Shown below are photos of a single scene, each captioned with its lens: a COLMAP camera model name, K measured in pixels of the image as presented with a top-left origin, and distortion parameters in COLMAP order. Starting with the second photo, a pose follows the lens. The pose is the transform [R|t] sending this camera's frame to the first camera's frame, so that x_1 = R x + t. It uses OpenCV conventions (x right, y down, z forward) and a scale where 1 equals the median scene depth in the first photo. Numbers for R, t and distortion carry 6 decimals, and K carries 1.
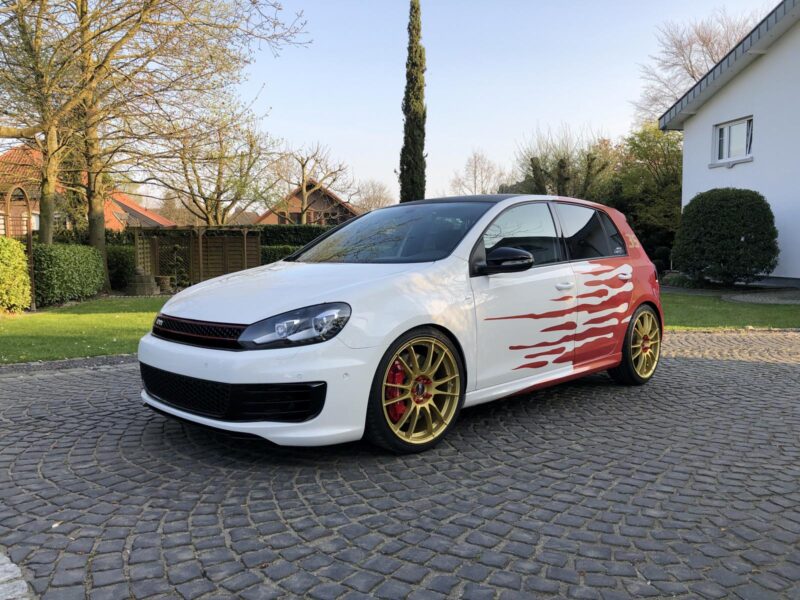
lens RADIAL K [[629.2, 0, 400.2], [0, 629.2, 298.9], [0, 0, 1]] dist [-0.008644, -0.005372]
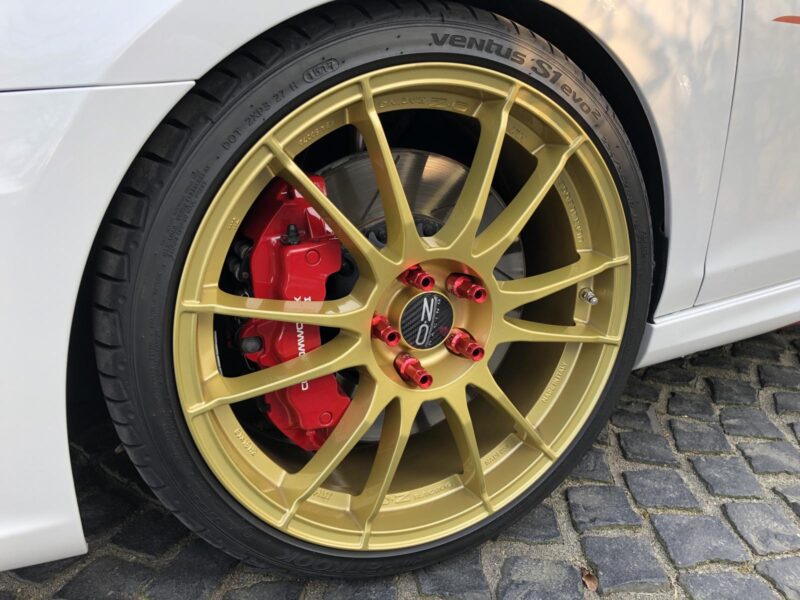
lens RADIAL K [[629.2, 0, 396.5], [0, 629.2, 299.9], [0, 0, 1]] dist [-0.008644, -0.005372]
pose [[0.956413, 0.091958, -0.277159, 0.079597], [-0.010195, 0.959058, 0.283027, 0.075098], [0.291838, -0.267865, 0.918193, 0.792085]]
